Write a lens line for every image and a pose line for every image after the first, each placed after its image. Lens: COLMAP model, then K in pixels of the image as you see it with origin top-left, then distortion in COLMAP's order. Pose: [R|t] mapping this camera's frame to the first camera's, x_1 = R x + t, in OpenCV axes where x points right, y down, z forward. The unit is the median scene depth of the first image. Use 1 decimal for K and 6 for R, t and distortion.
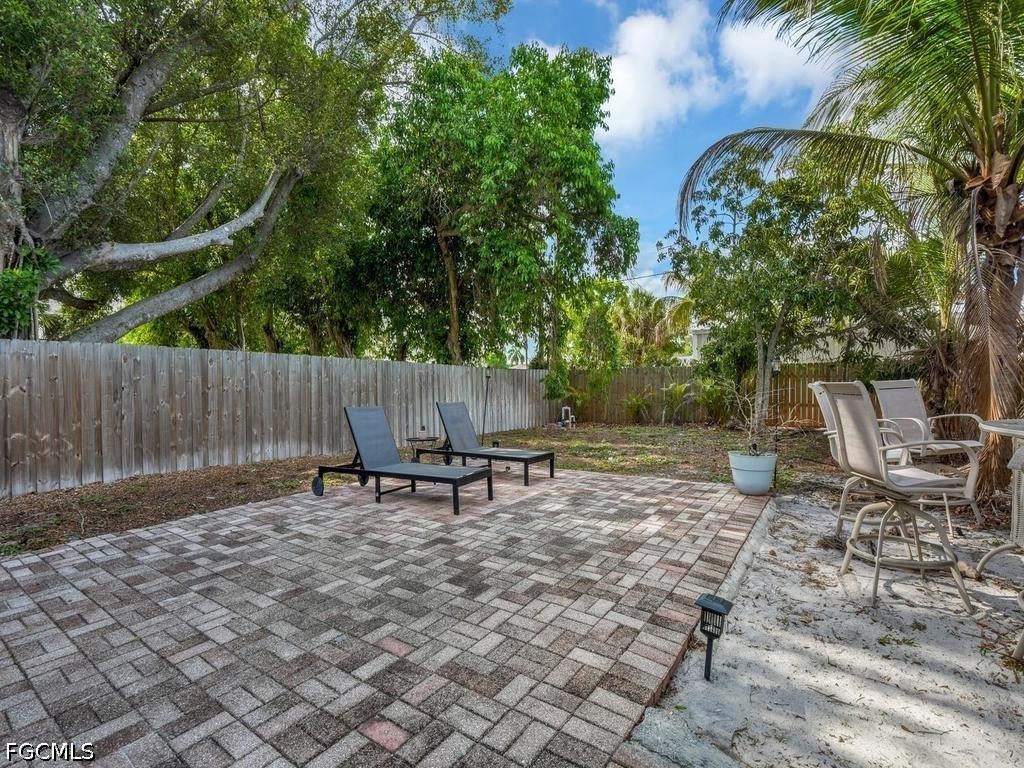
lens RADIAL K [[463.2, 0, 512.0], [0, 463.2, 384.0], [0, 0, 1]] dist [-0.000210, -0.000472]
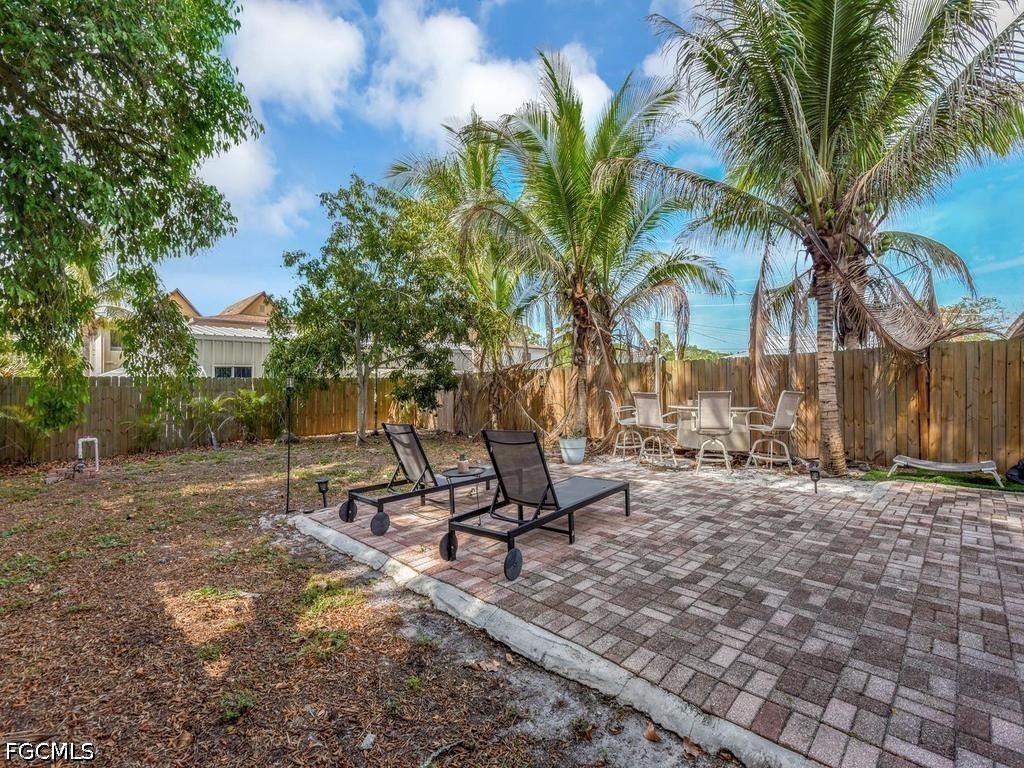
lens RADIAL K [[463.2, 0, 512.0], [0, 463.2, 384.0], [0, 0, 1]] dist [-0.000210, -0.000472]
pose [[0.164205, 0.022869, 0.986161, -1.514886], [0.006723, 0.999682, -0.024301, -0.006008], [-0.986403, 0.010620, 0.163999, 1.317741]]
